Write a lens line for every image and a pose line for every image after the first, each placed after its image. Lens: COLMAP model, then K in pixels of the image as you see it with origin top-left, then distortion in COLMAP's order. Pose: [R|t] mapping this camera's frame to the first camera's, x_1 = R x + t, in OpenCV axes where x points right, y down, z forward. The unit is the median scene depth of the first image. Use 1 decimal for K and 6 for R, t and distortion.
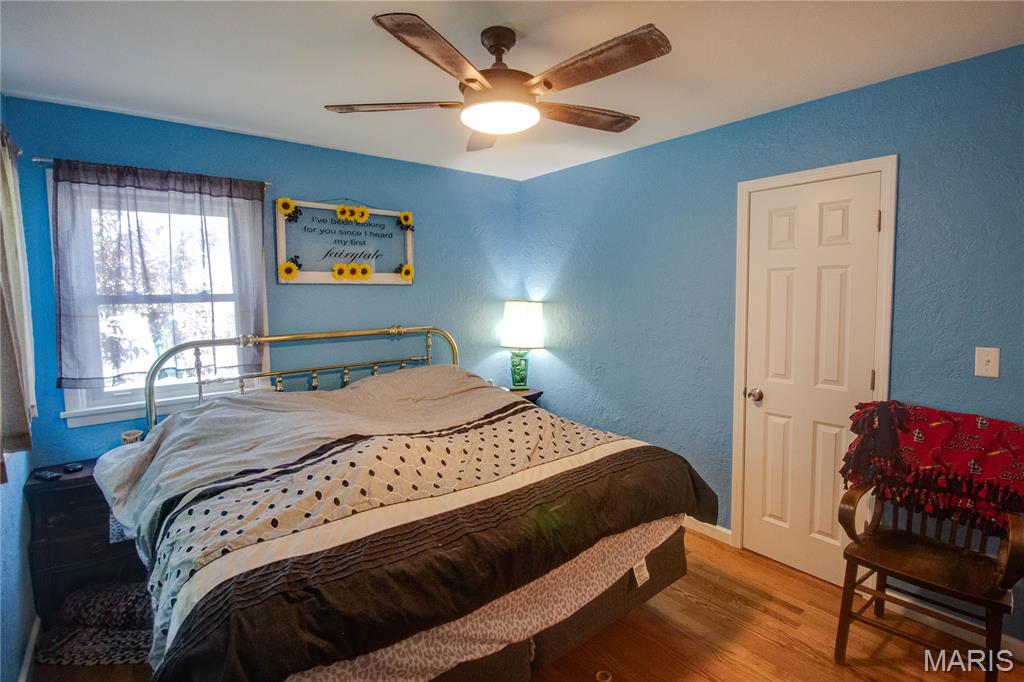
lens RADIAL K [[499.7, 0, 535.0], [0, 499.7, 322.9], [0, 0, 1]] dist [0.019305, -0.025589]
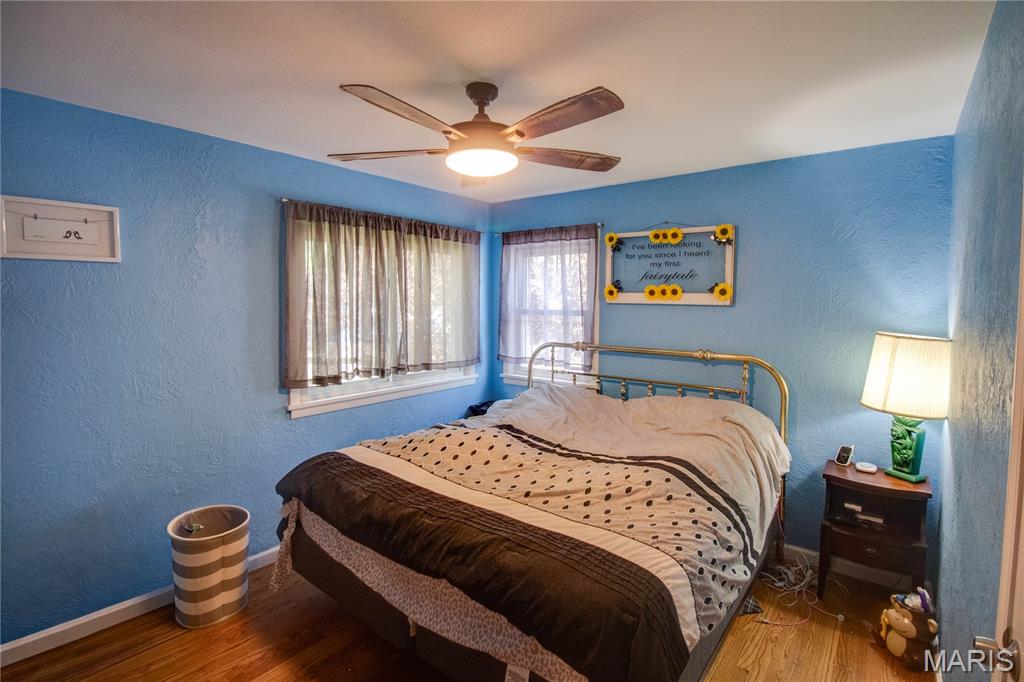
lens RADIAL K [[494.6, 0, 517.6], [0, 494.6, 326.0], [0, 0, 1]] dist [-0.000345, -0.012650]
pose [[0.194527, 0.063232, -0.978857, 0.630786], [-0.074450, 0.995993, 0.049544, -0.066503], [0.978068, 0.063238, 0.198455, 0.549861]]
